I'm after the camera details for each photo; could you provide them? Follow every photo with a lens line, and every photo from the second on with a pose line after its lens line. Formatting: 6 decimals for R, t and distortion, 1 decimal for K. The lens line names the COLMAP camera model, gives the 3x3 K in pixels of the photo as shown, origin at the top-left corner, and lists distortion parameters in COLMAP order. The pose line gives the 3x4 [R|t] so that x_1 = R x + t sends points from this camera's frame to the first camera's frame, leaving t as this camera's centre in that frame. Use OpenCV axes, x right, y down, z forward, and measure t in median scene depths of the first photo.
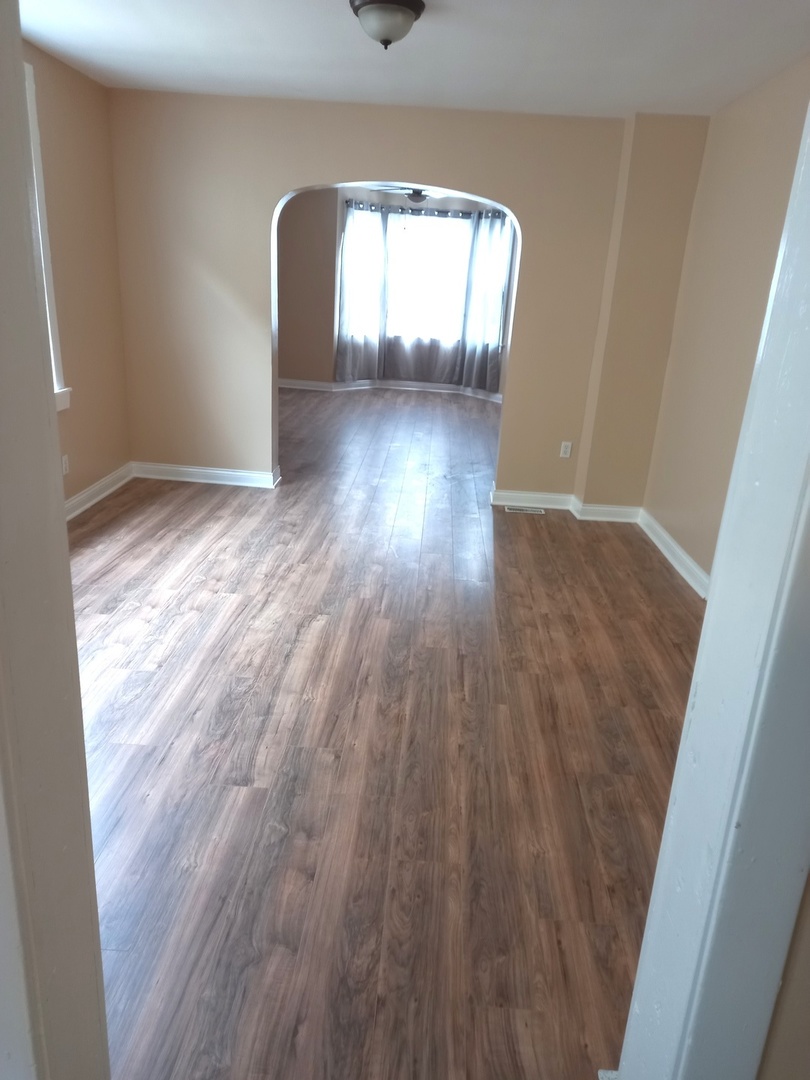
lens RADIAL K [[768.5, 0, 408.8], [0, 768.5, 538.8], [0, 0, 1]] dist [0.053577, 0.000590]
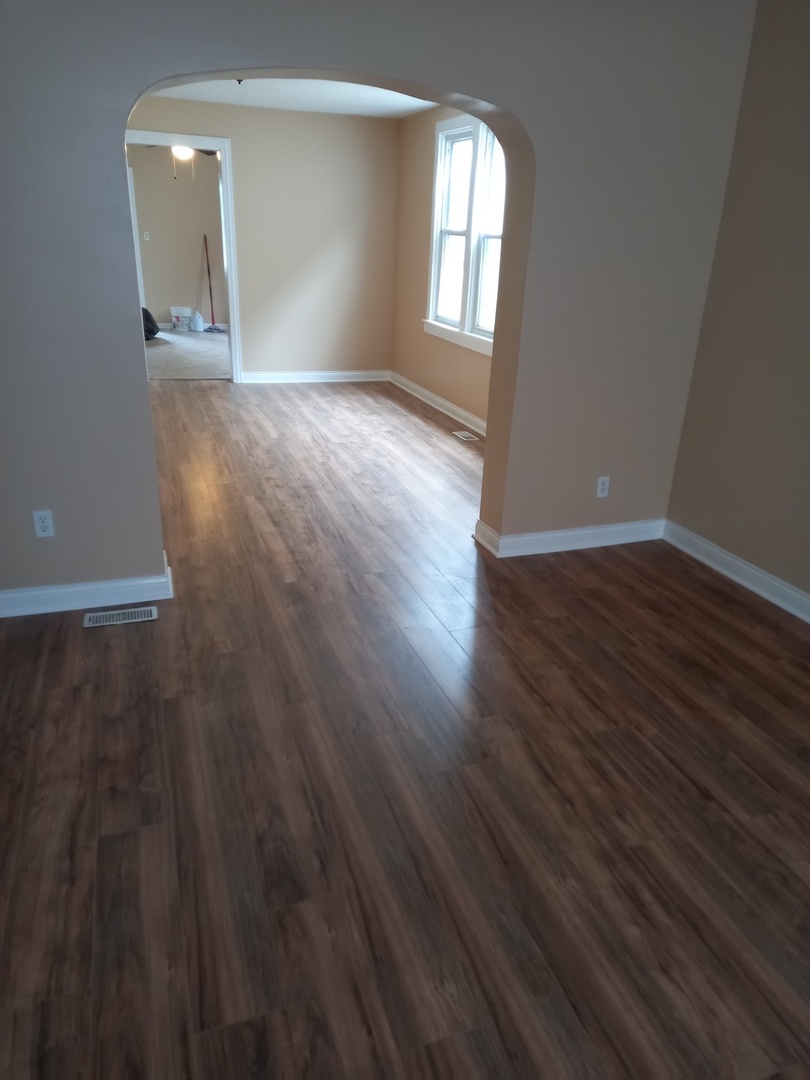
lens RADIAL K [[768.5, 0, 408.7], [0, 768.5, 542.4], [0, 0, 1]] dist [0.053577, 0.000590]
pose [[-0.920037, 0.042534, -0.389516, 0.264298], [-0.221301, 0.763954, 0.606136, -0.754715], [0.323353, 0.643868, -0.693453, 2.255679]]
